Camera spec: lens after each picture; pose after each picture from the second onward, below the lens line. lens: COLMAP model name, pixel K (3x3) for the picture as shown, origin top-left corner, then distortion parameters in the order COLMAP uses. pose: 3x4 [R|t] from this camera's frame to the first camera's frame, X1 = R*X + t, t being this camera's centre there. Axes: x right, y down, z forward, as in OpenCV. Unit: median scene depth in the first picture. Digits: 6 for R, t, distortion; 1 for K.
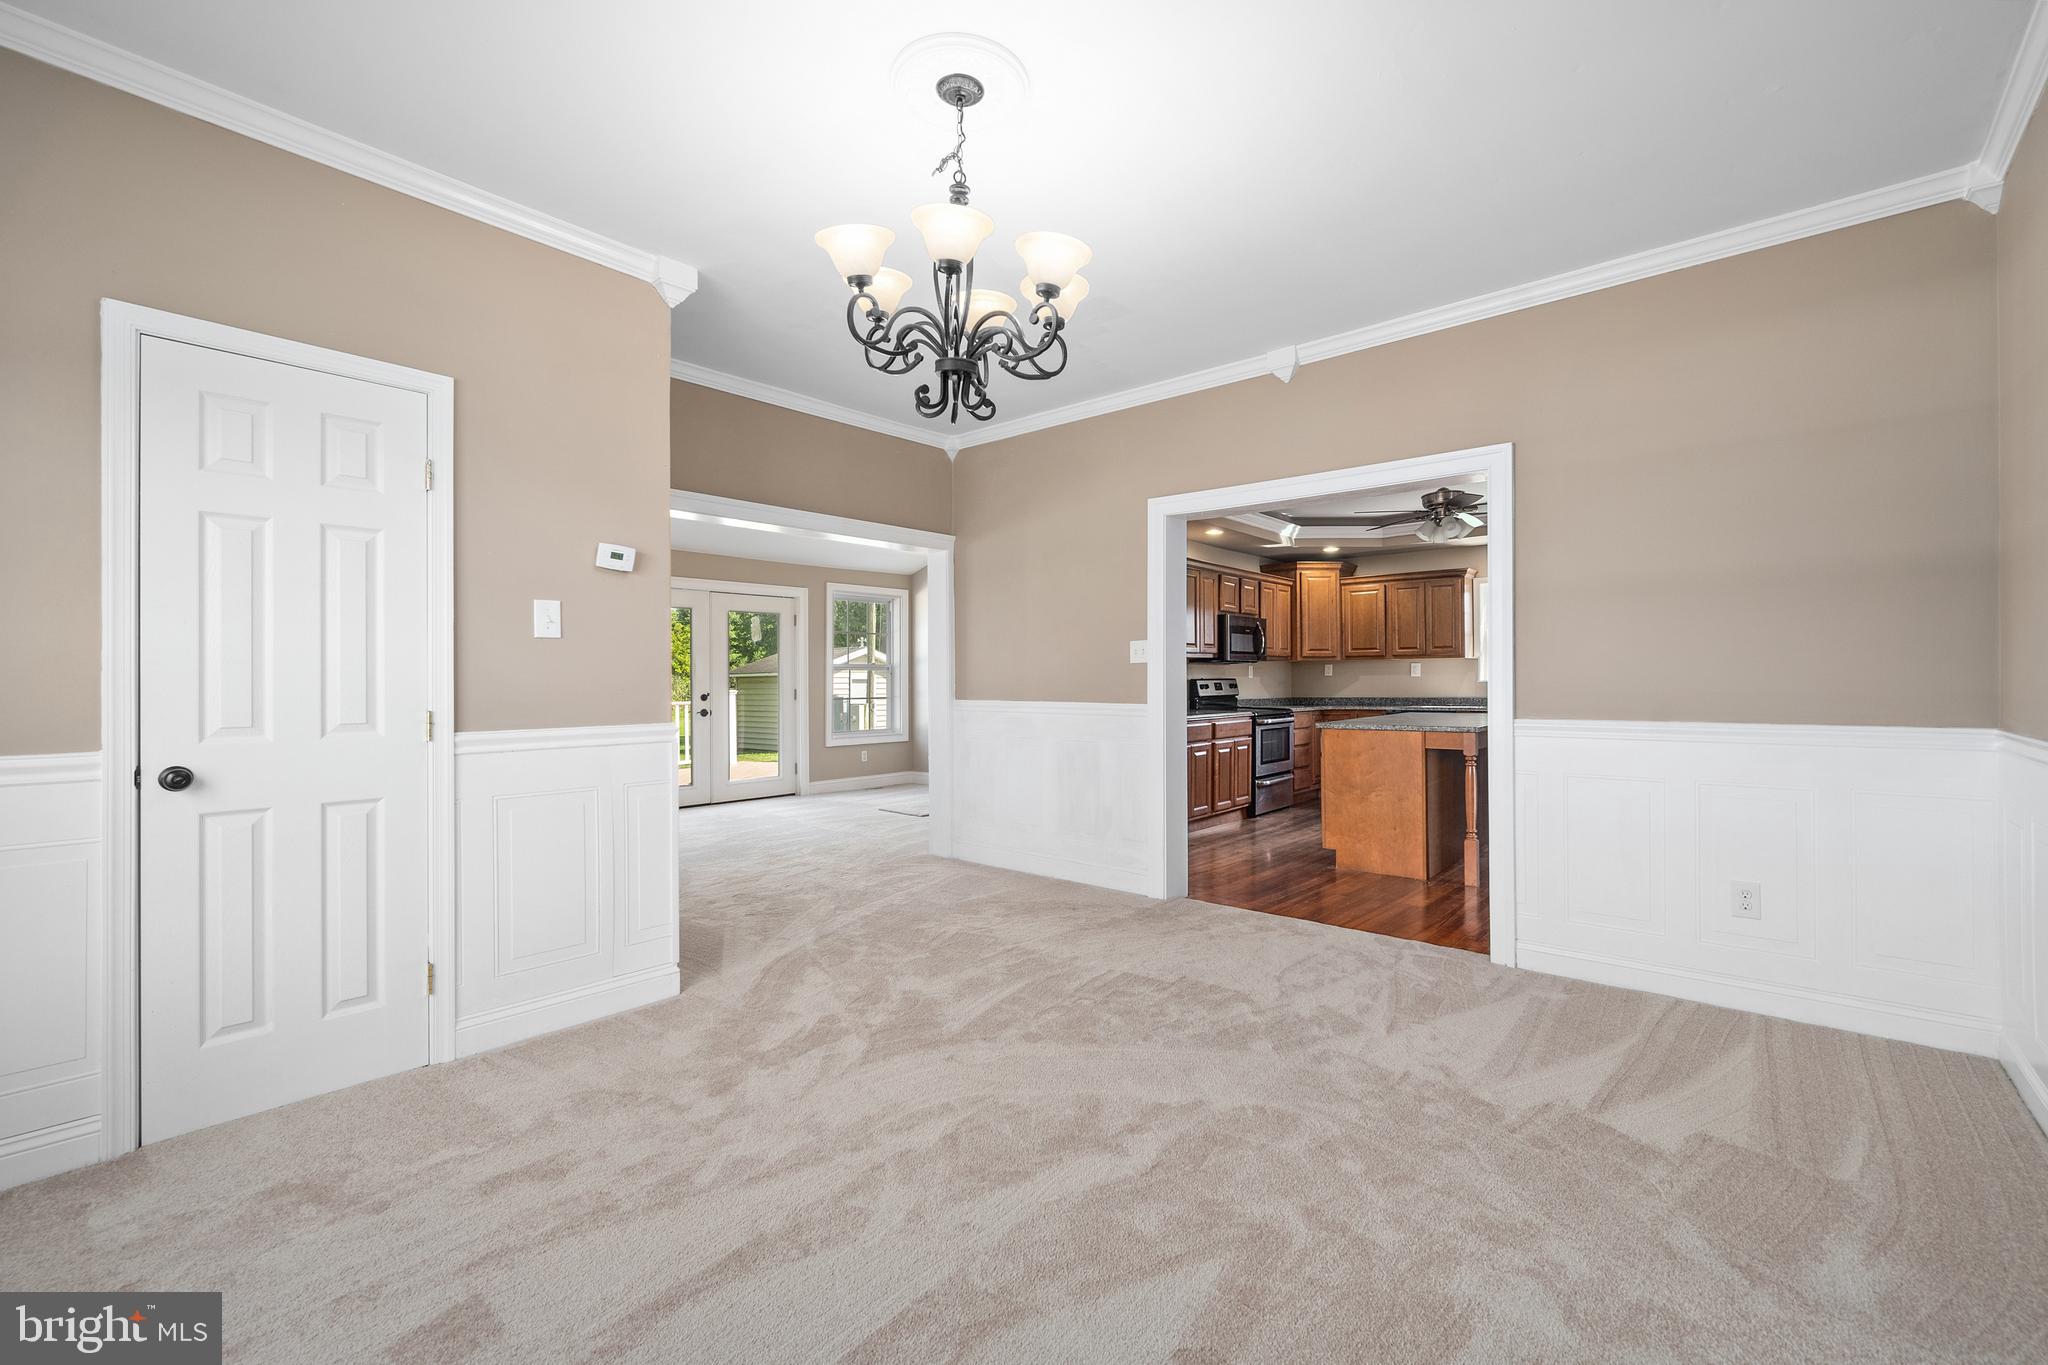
lens RADIAL K [[859.9, 0, 1030.9], [0, 859.9, 679.4], [0, 0, 1]] dist [-0.002089, 0.000286]
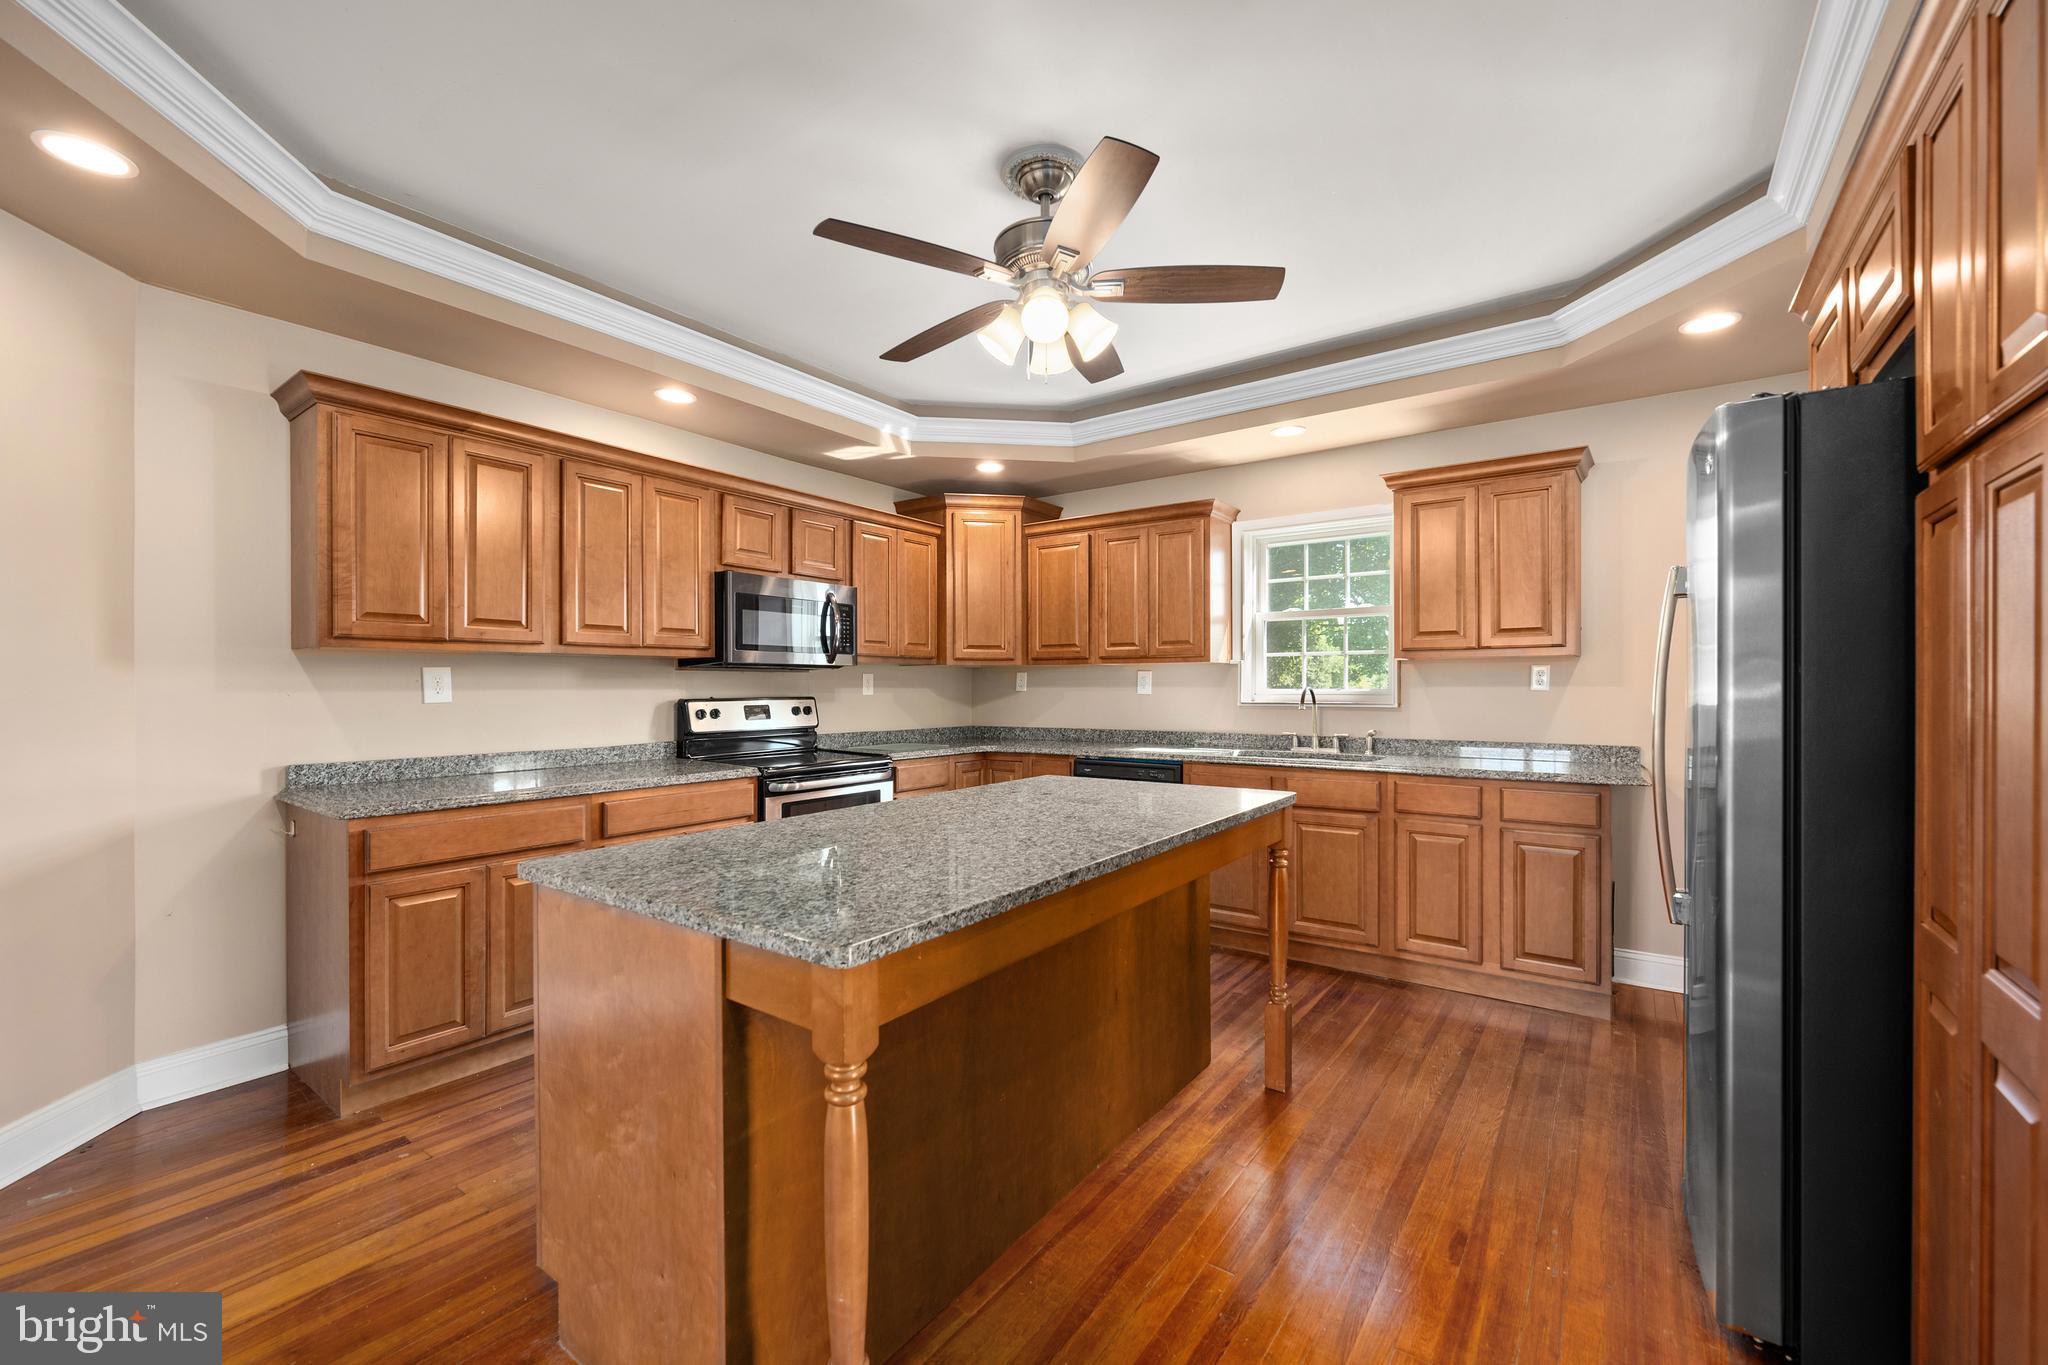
lens RADIAL K [[859.9, 0, 1030.9], [0, 859.9, 694.0], [0, 0, 1]] dist [-0.002089, 0.000286]
pose [[0.995432, 0.004554, 0.095369, 0.323351], [-0.005376, 0.999951, 0.008357, -0.008403], [-0.095327, -0.008831, 0.995407, 0.439894]]
